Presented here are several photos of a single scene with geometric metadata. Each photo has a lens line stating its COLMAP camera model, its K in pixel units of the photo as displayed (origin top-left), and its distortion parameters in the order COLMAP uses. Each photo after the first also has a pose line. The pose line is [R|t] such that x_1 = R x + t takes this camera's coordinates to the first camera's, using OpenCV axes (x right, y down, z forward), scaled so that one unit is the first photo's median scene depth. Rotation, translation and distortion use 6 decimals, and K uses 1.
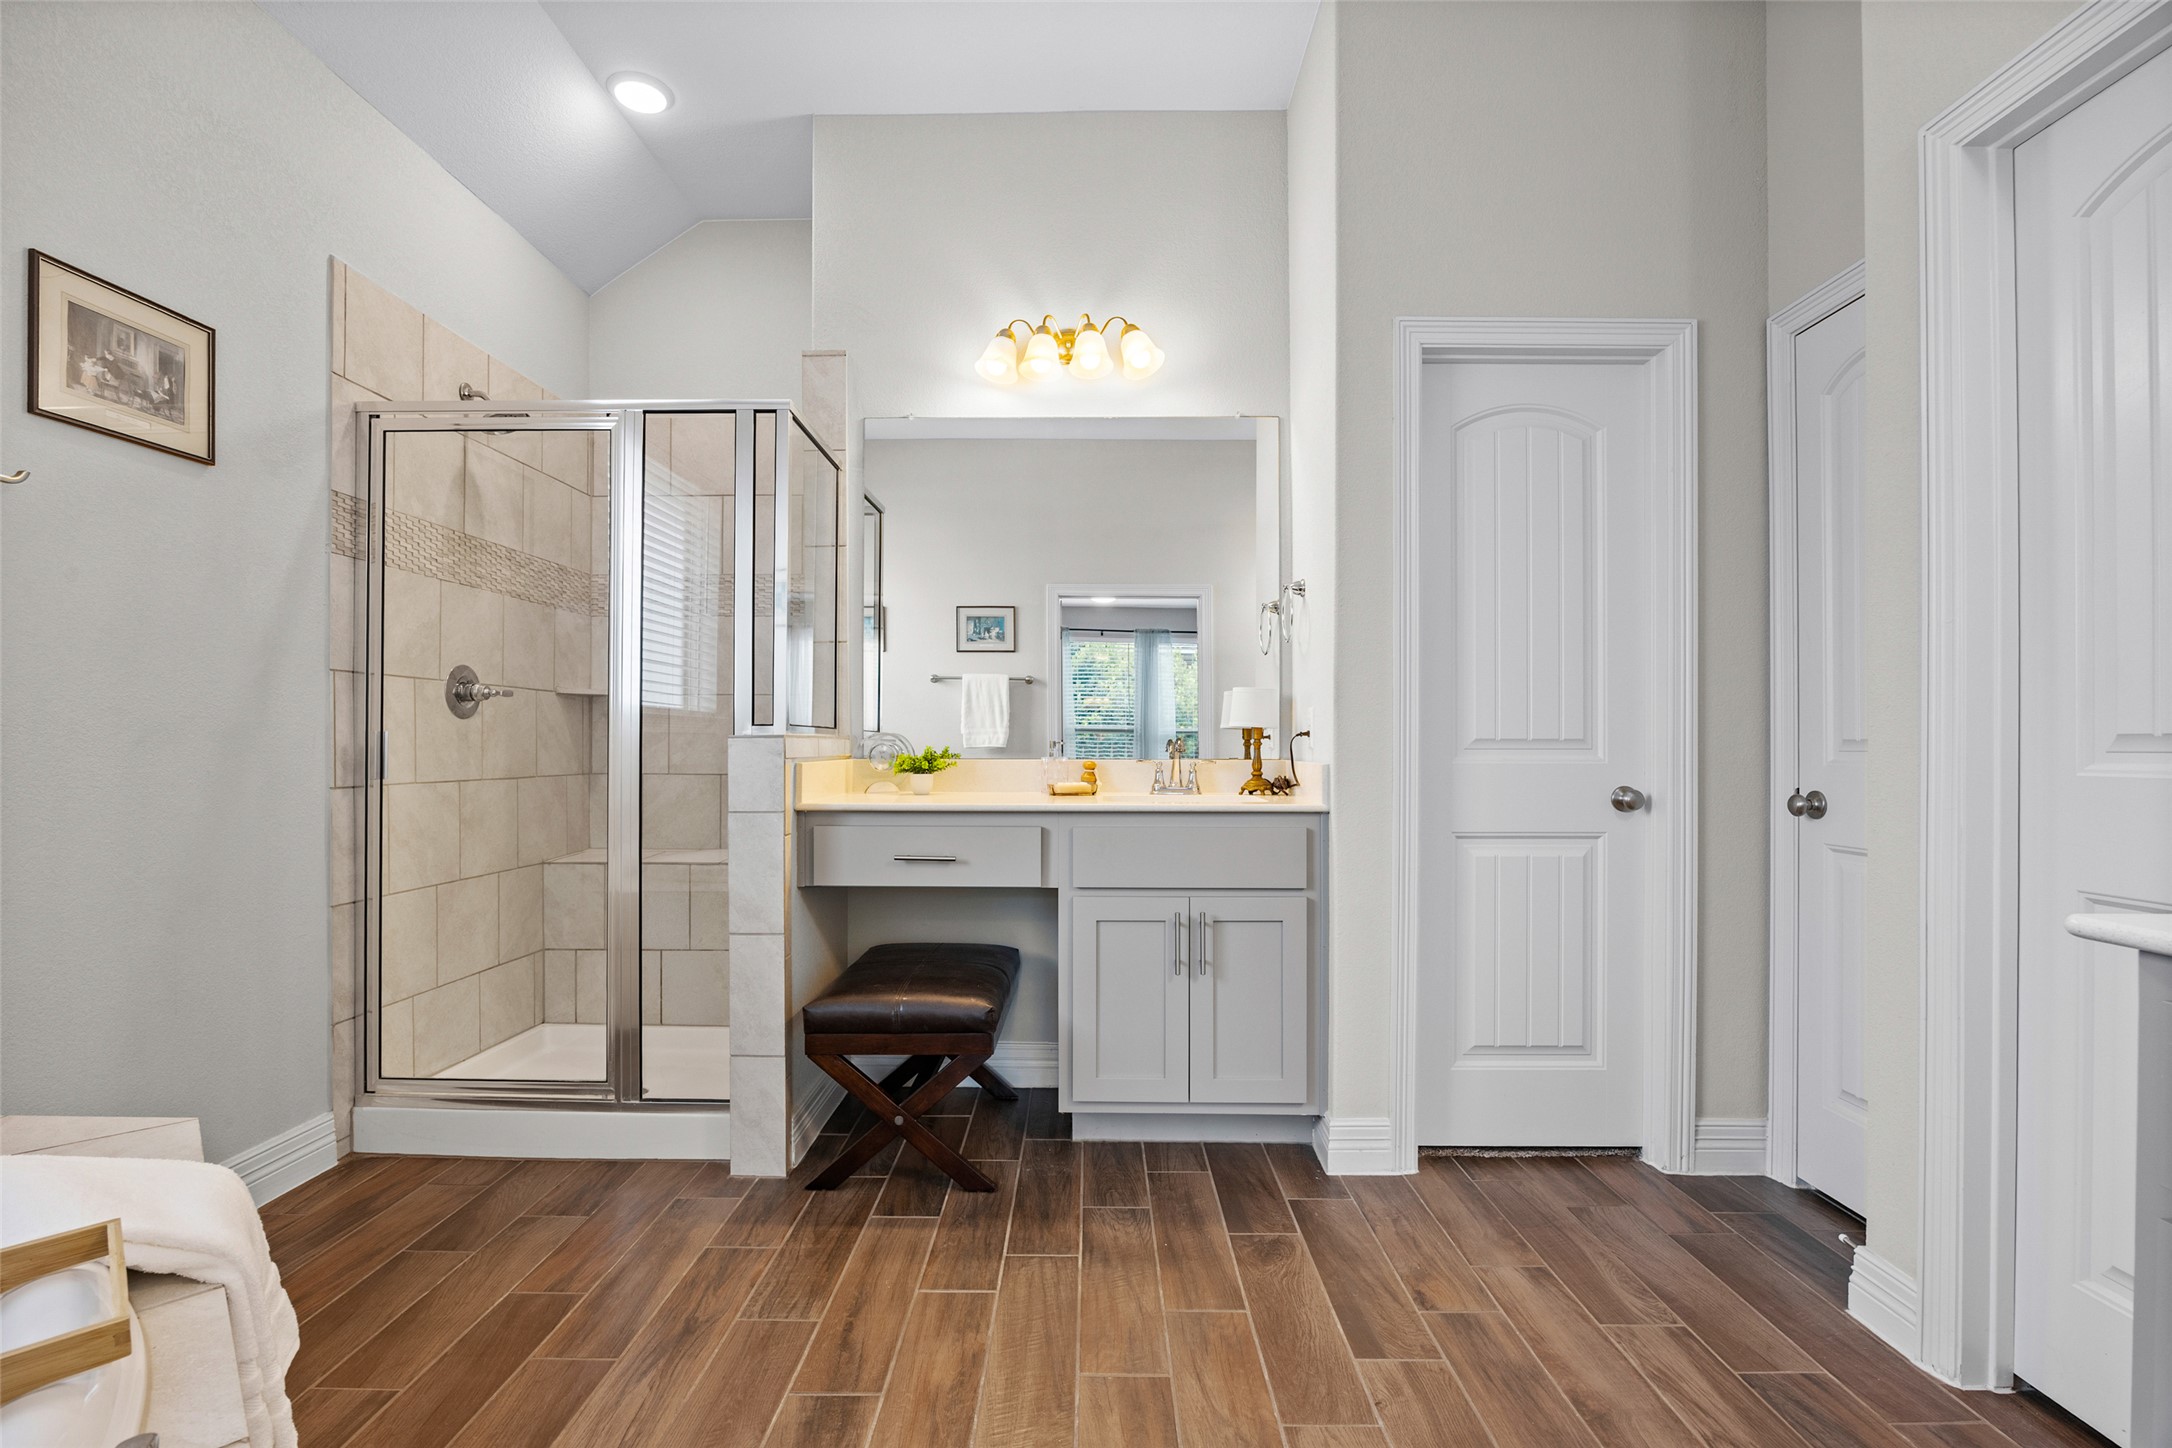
lens RADIAL K [[982.4, 0, 1093.7], [0, 982.4, 731.2], [0, 0, 1]] dist [-0.019437, -0.000181]
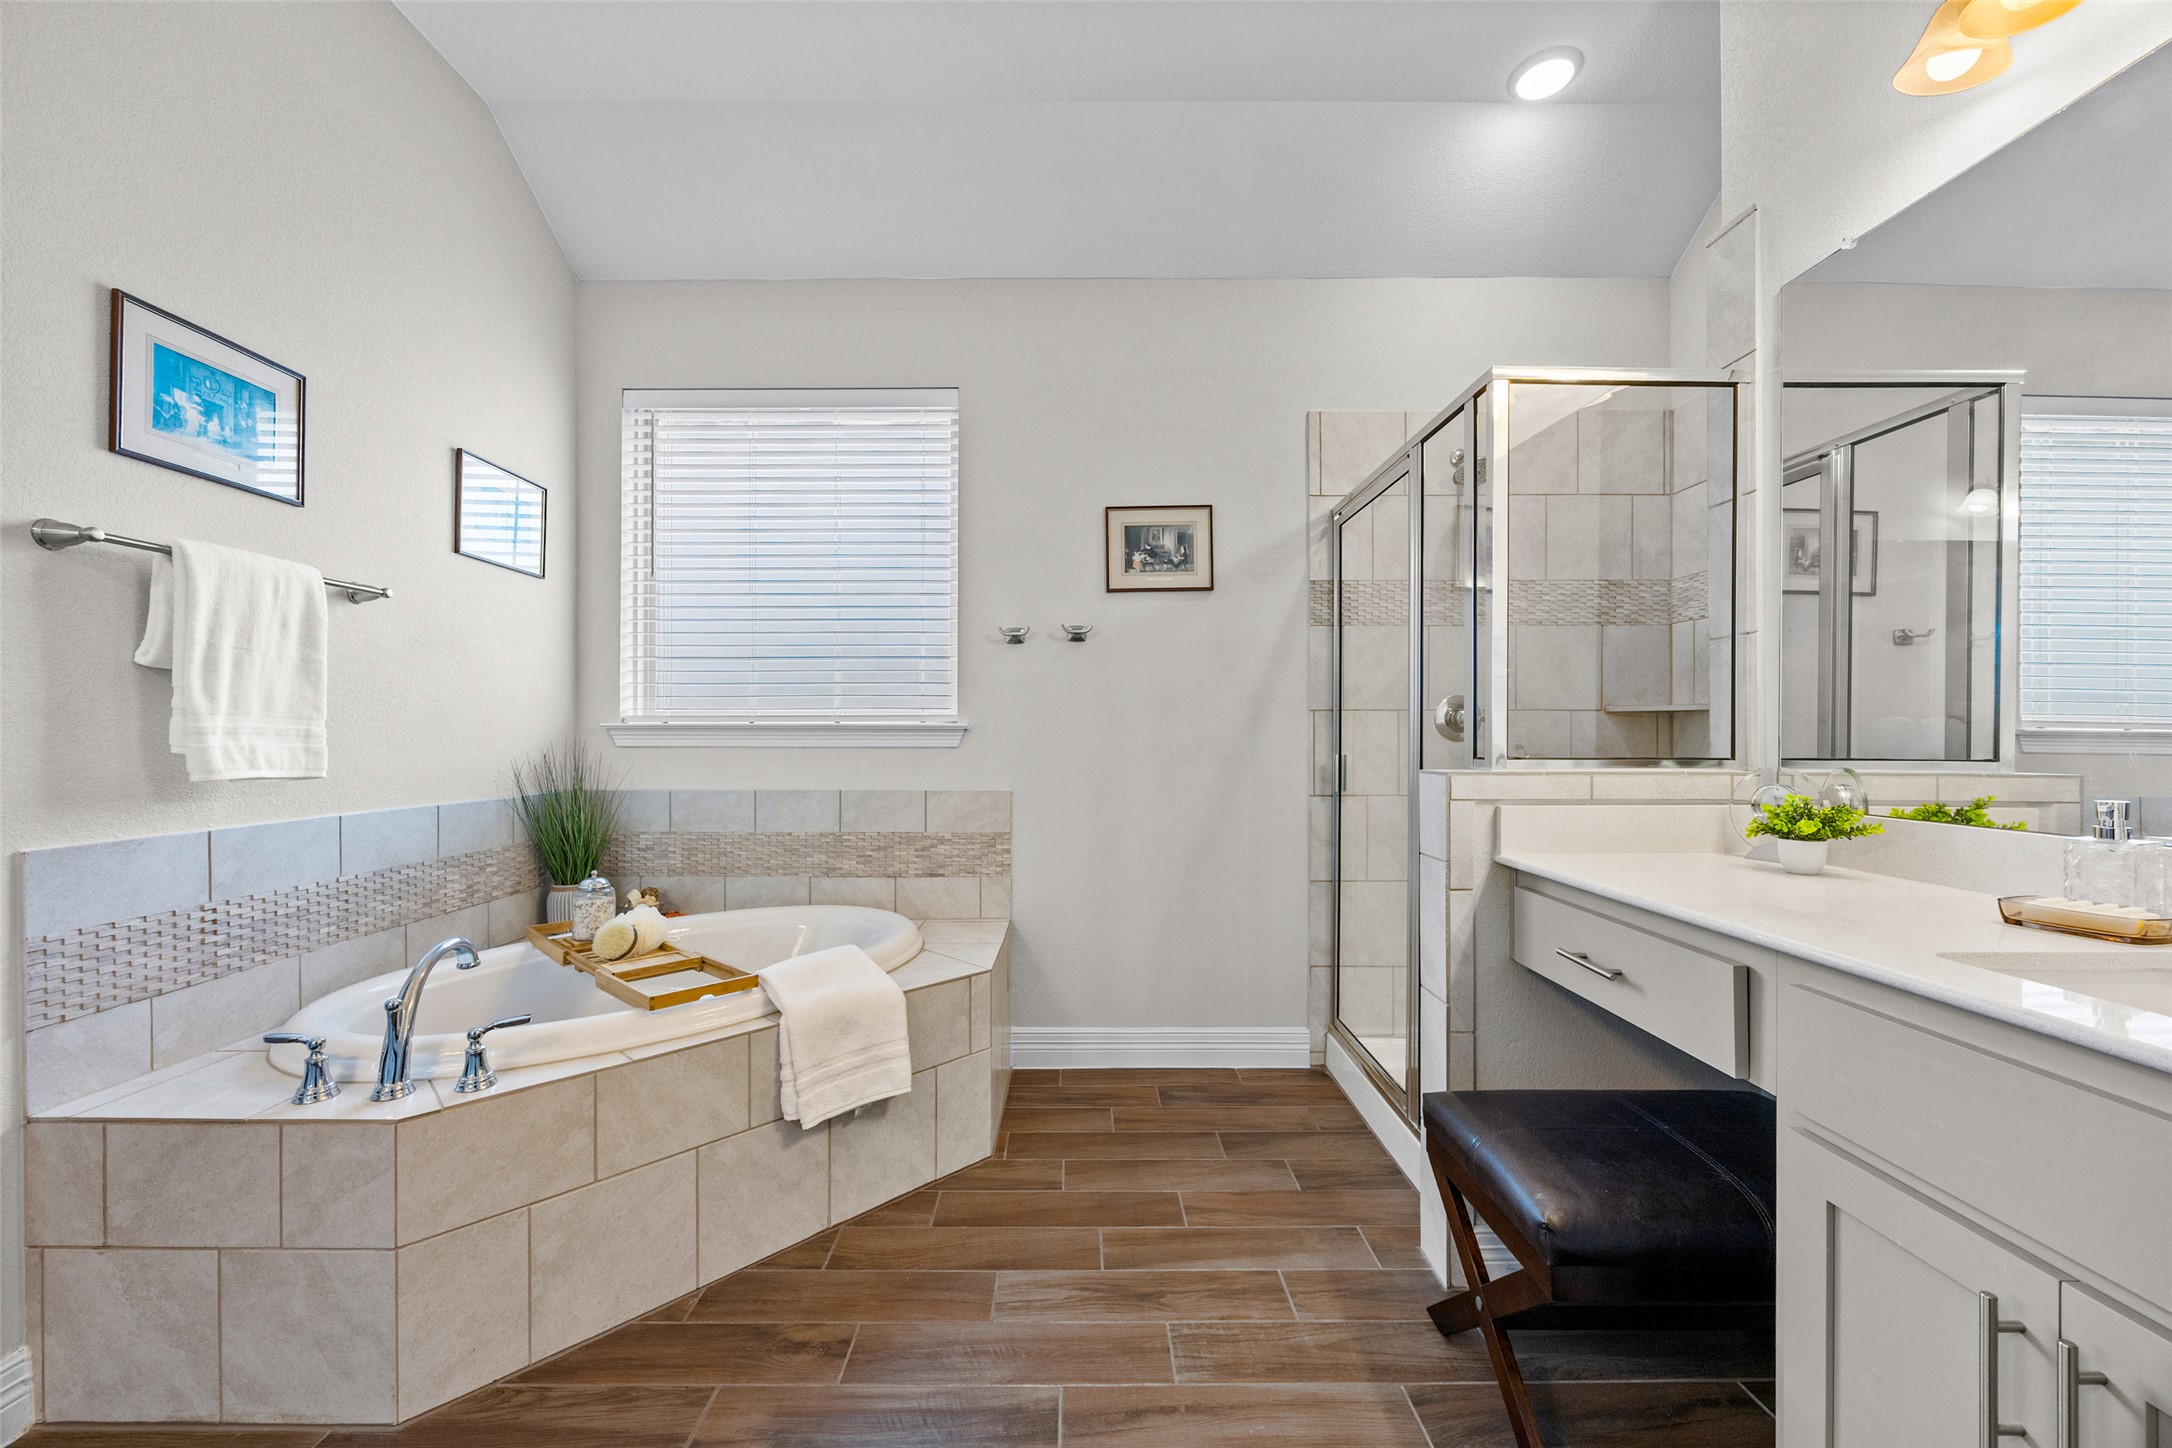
lens RADIAL K [[833.7, 0, 1092.4], [0, 833.7, 736.0], [0, 0, 1]] dist [-0.006401, 0.000702]
pose [[0.002654, -0.001373, -0.999996, 0.455091], [0.014852, 0.999889, -0.001333, -0.033686], [0.999886, -0.014848, 0.002674, 0.769418]]
